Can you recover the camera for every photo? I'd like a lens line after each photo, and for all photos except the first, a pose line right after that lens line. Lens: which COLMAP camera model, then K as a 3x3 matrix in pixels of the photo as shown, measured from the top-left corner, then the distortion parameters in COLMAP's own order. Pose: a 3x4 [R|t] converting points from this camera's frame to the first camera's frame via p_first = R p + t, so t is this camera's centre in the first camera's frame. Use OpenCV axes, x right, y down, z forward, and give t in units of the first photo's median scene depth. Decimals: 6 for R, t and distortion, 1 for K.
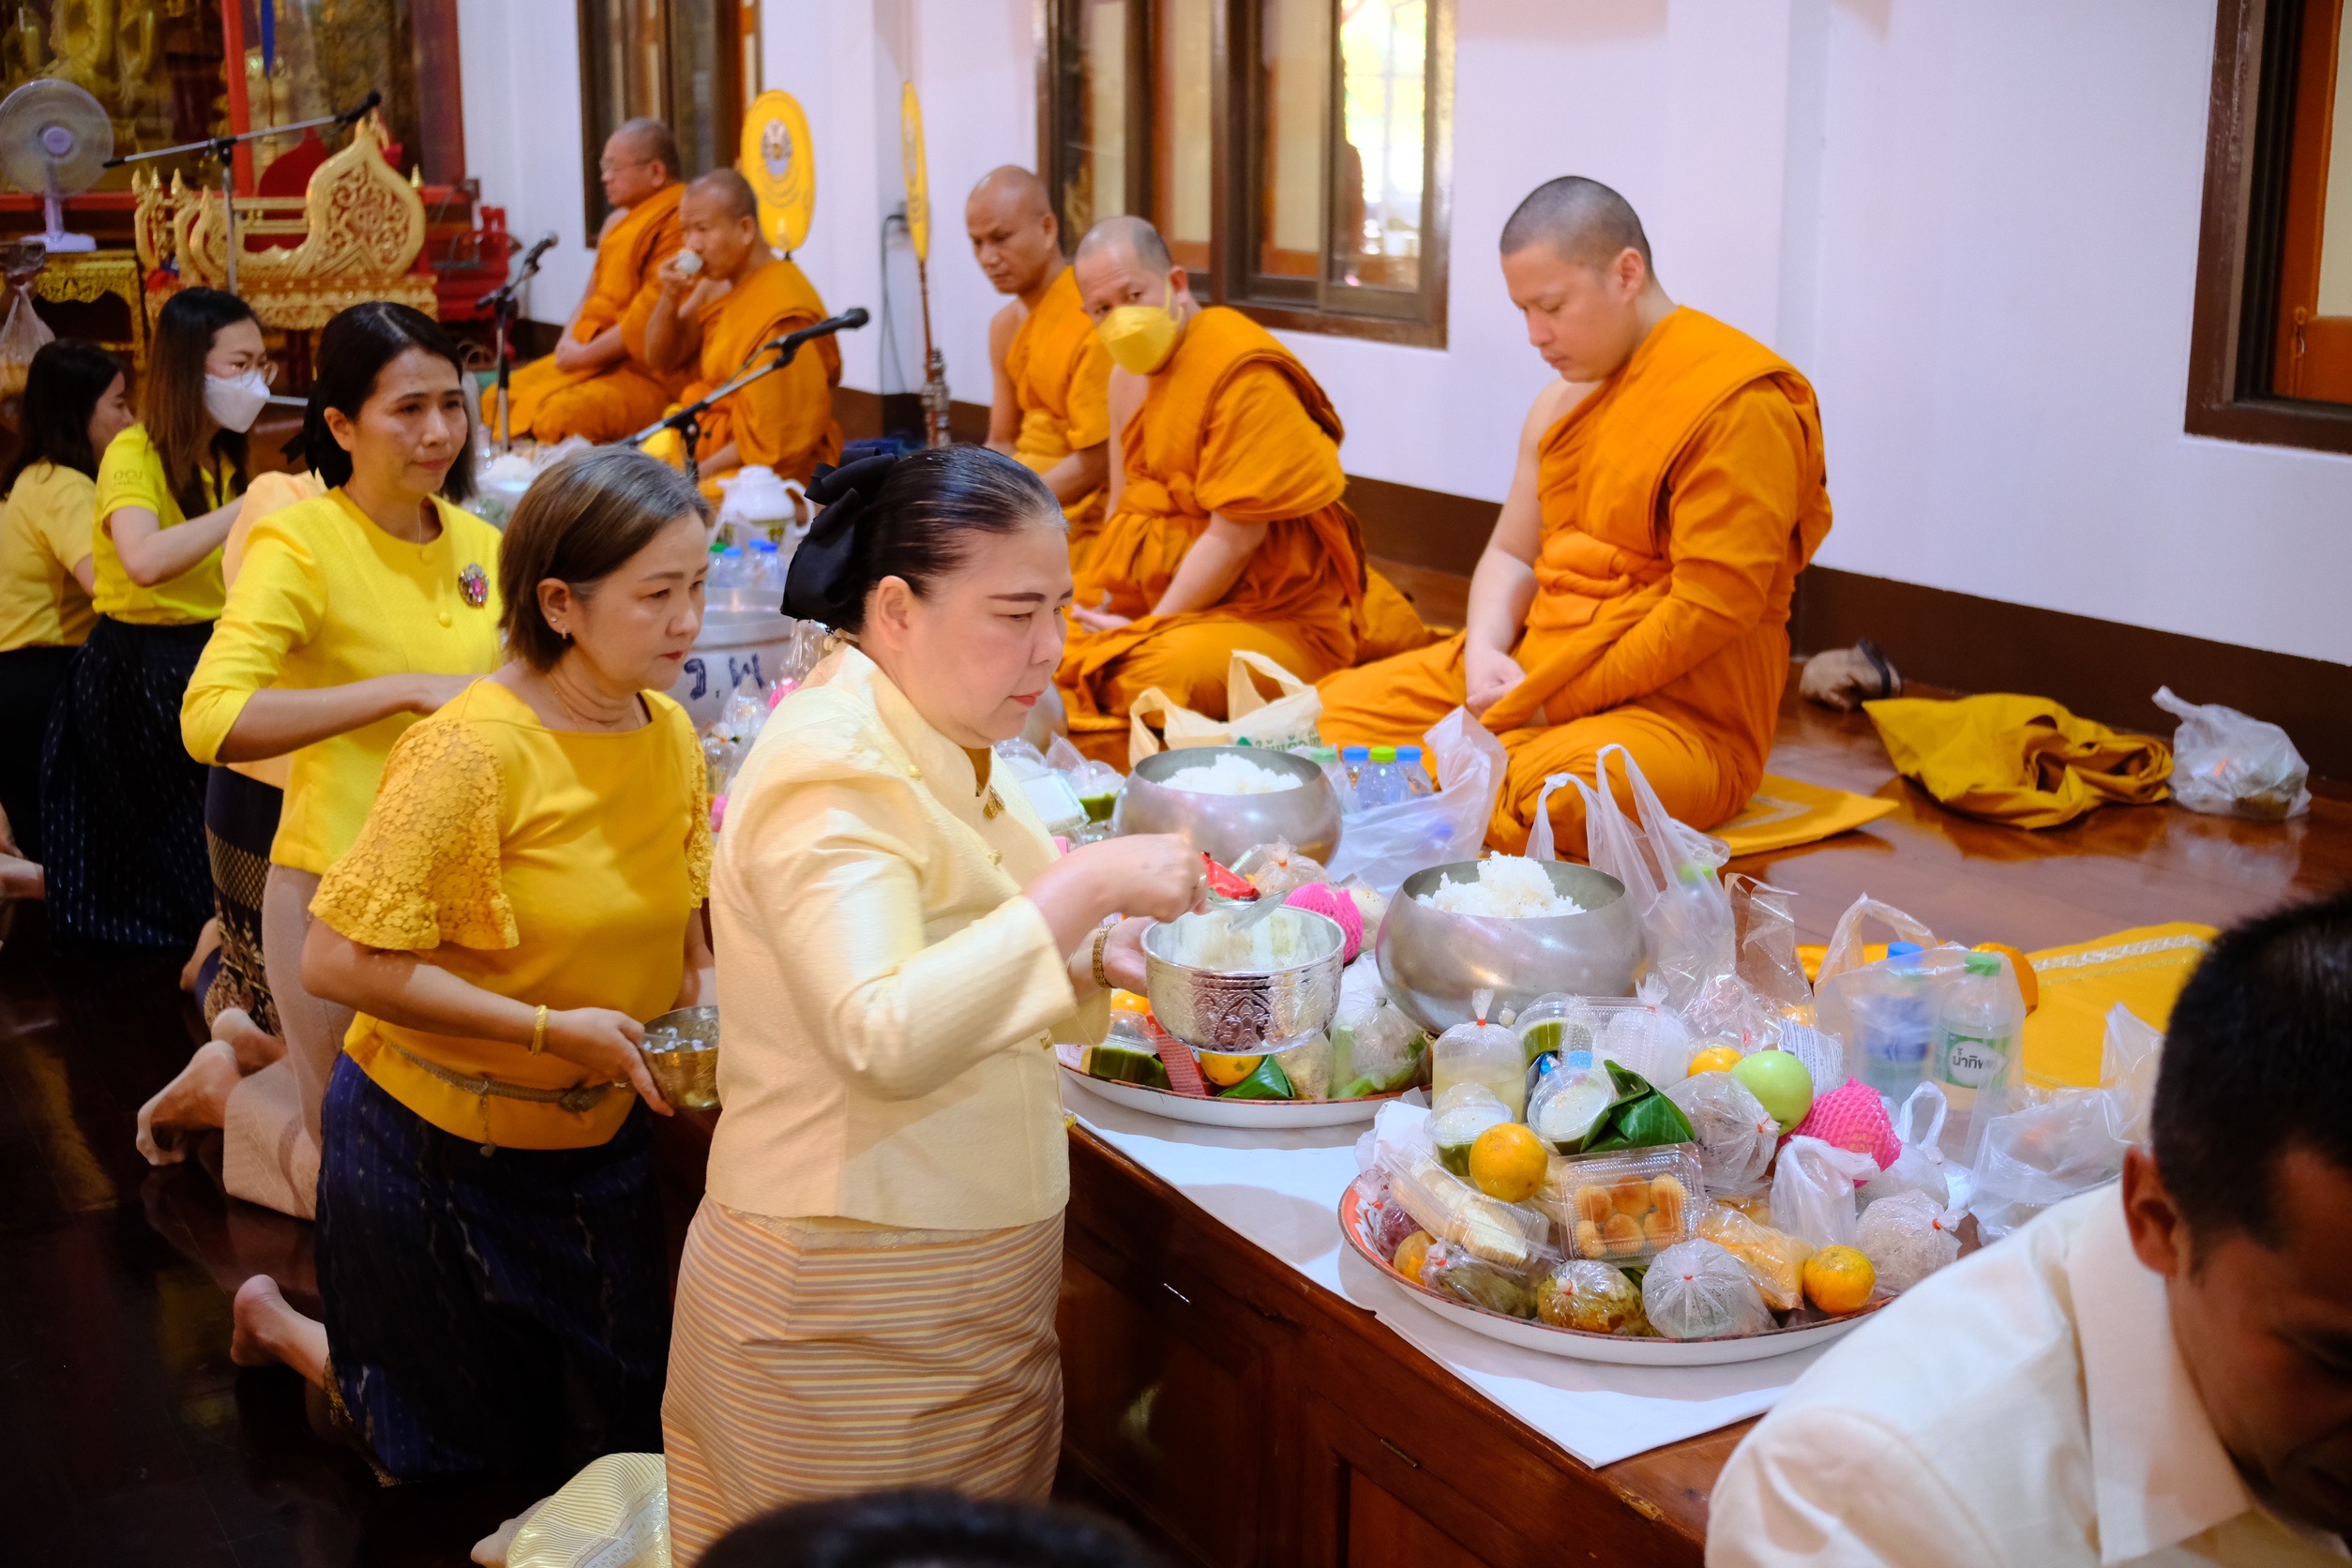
lens RADIAL K [[2835.8, 0, 1176.0], [0, 2835.8, 784.0], [0, 0, 1]] dist [-0.019296, -0.045572]
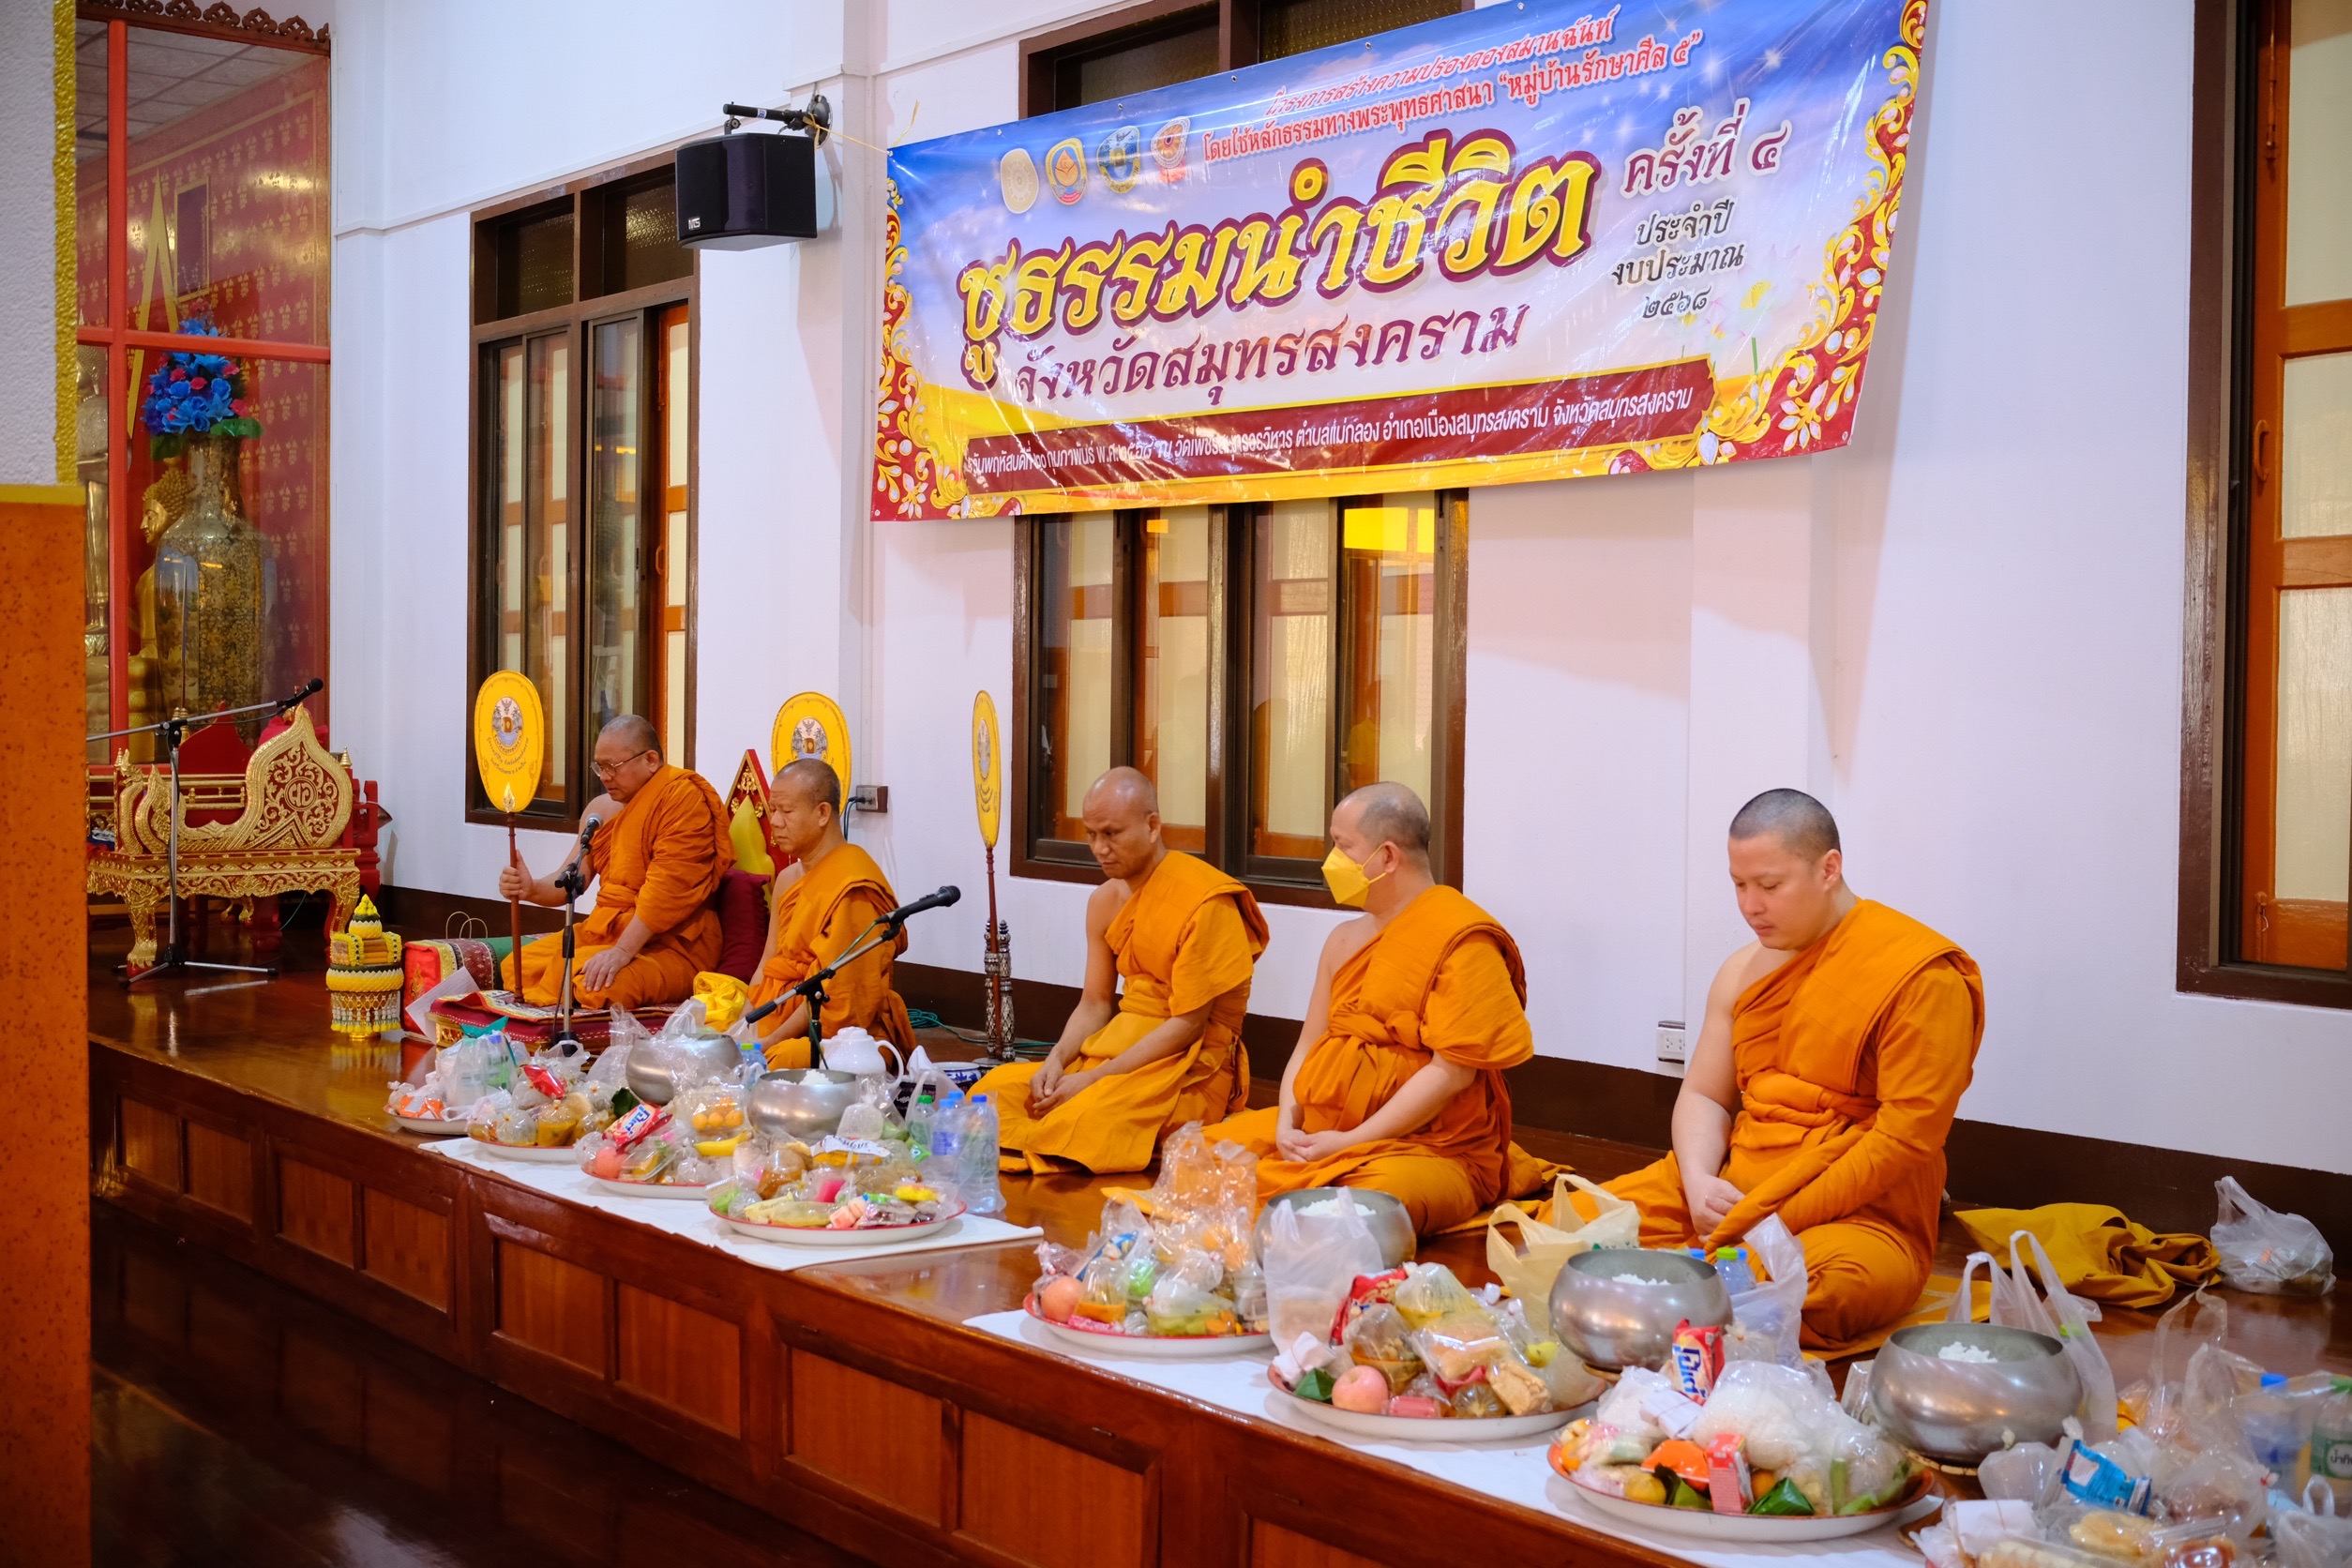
lens RADIAL K [[2822.8, 0, 1179.7], [0, 2822.8, 834.3], [0, 0, 1]] dist [0.017861, -0.015942]
pose [[0.987481, 0.001174, 0.157732, -0.294300], [0.026441, 0.984591, -0.172861, 0.013621], [-0.155505, 0.174867, 0.972234, -0.175810]]
